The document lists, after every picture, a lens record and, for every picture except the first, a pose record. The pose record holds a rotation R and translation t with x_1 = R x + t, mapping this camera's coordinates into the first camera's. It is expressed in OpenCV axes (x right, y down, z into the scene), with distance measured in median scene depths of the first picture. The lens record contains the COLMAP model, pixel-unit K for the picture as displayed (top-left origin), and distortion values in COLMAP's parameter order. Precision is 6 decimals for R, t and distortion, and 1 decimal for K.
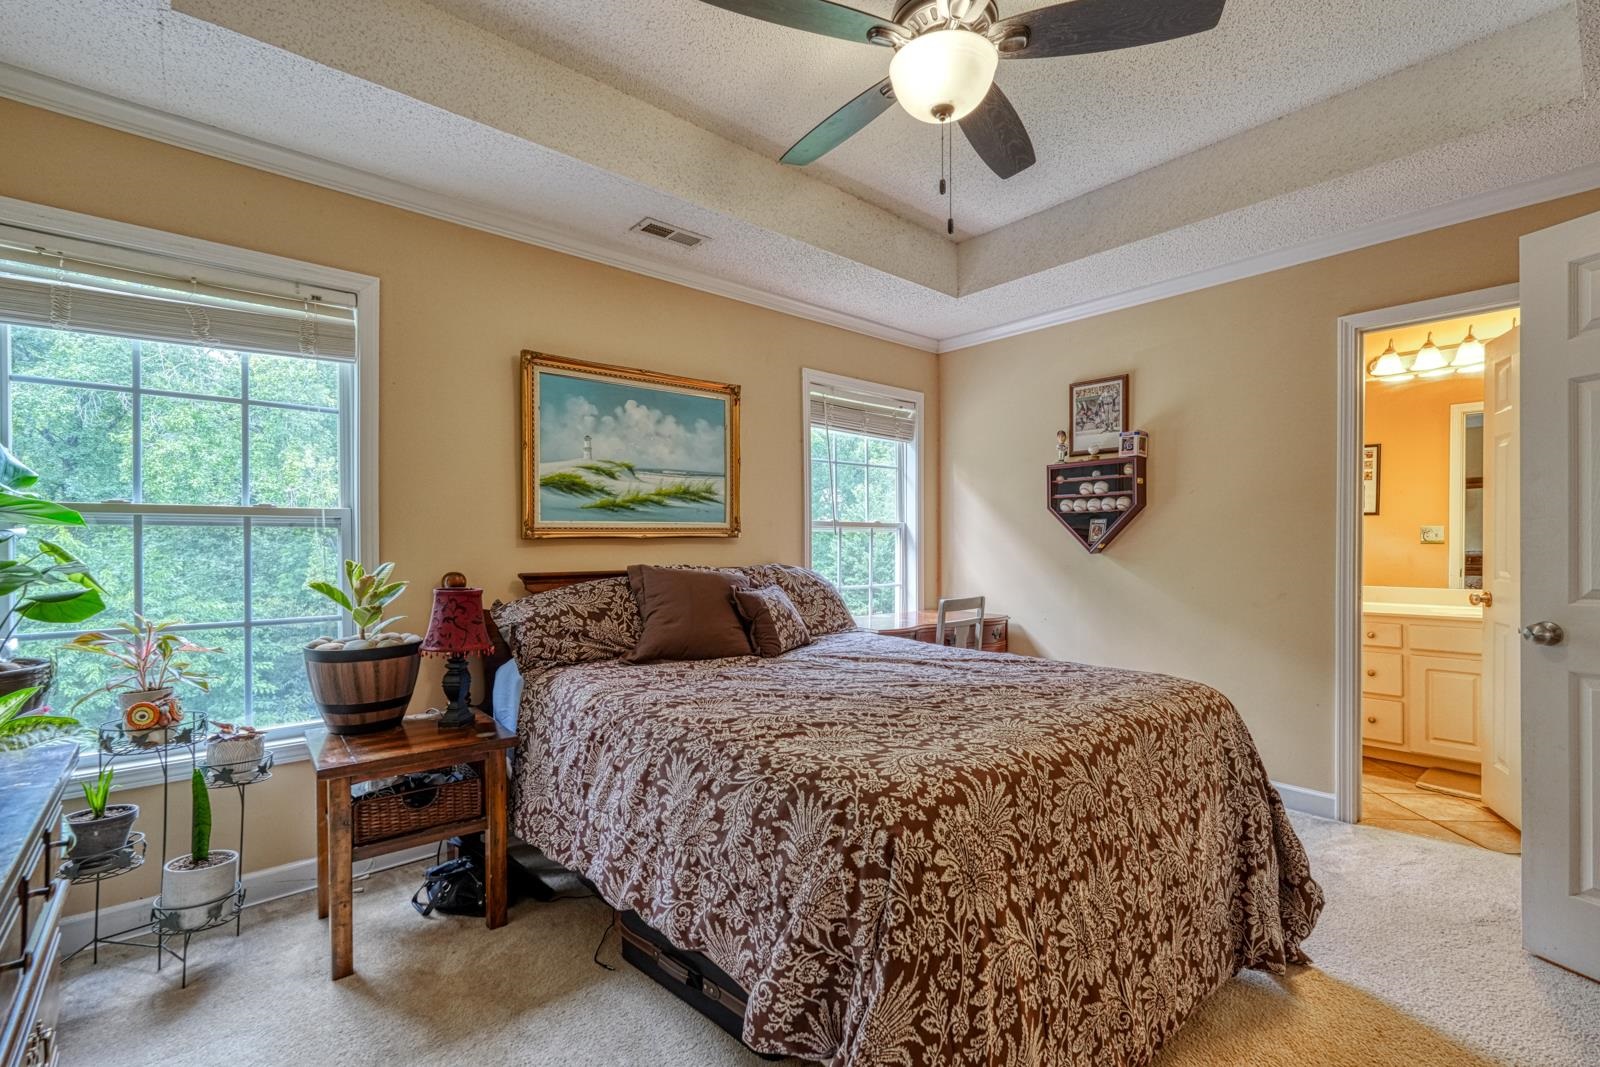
lens RADIAL K [[696.8, 0, 805.2], [0, 696.8, 538.9], [0, 0, 1]] dist [0.004553, 0.000060]
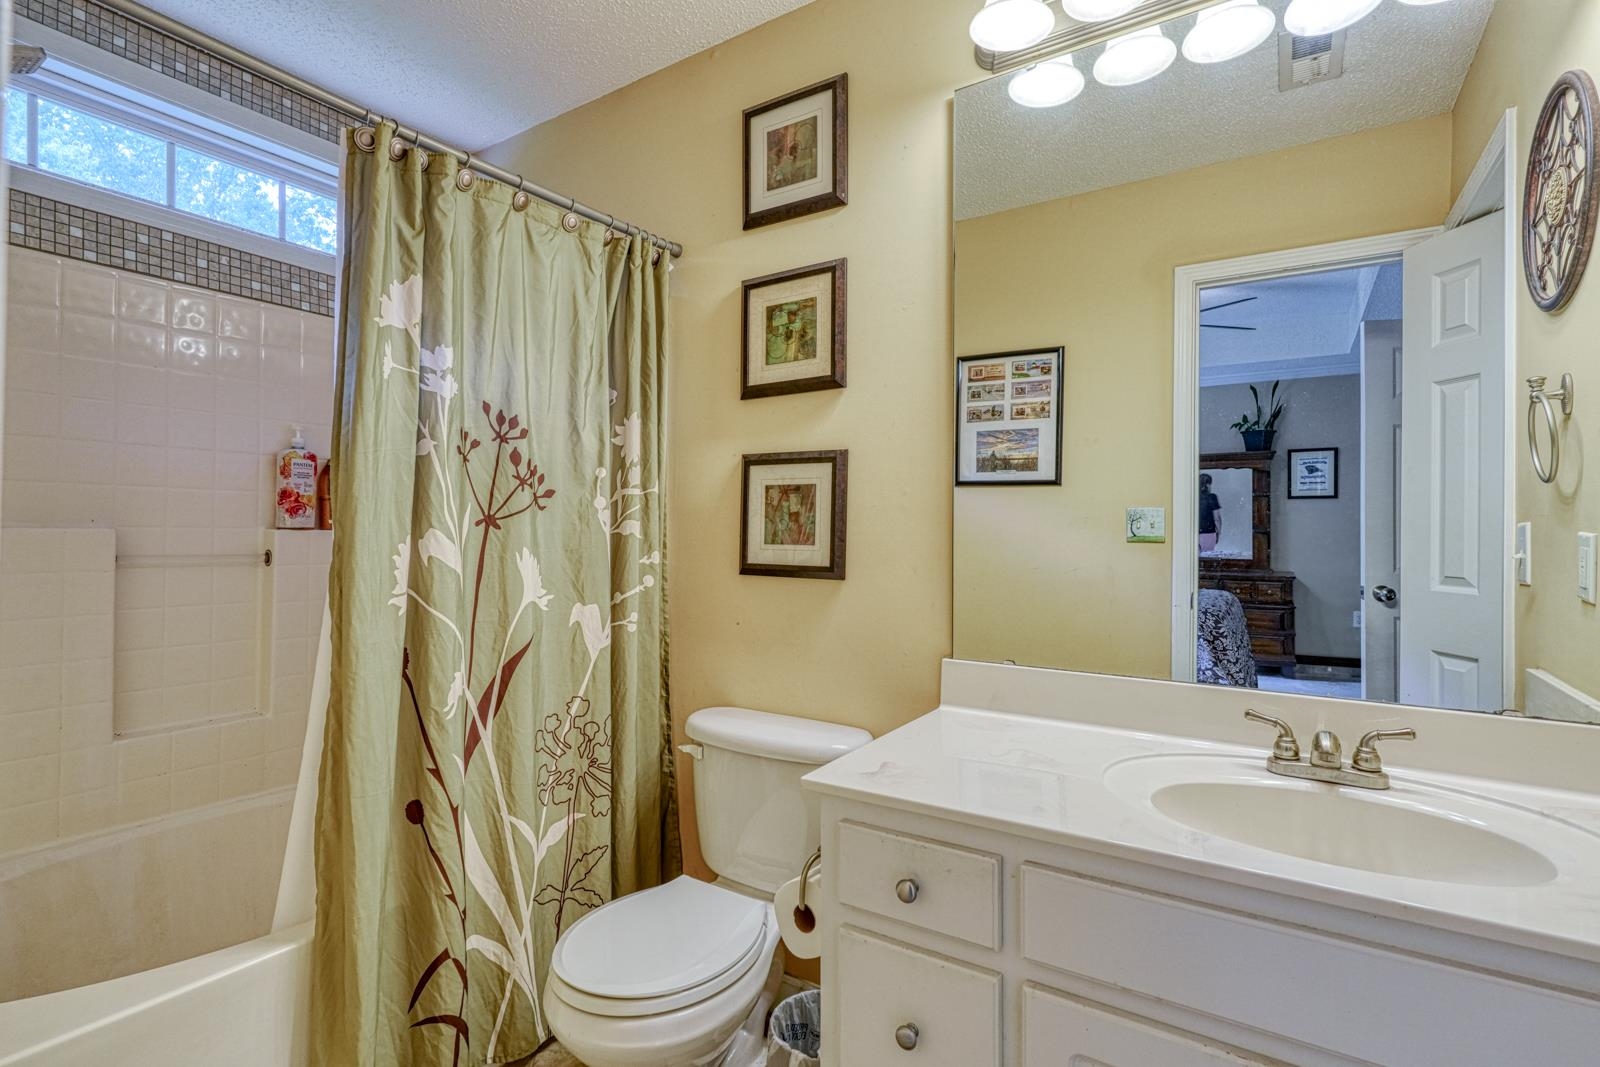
lens RADIAL K [[766.7, 0, 795.6], [0, 766.7, 529.6], [0, 0, 1]] dist [0.001398, 0.000944]
pose [[0.963286, 0.003670, 0.268451, 0.503588], [-0.000289, 0.999920, -0.012635, 0.004796], [-0.268476, 0.012094, 0.963211, 0.534528]]
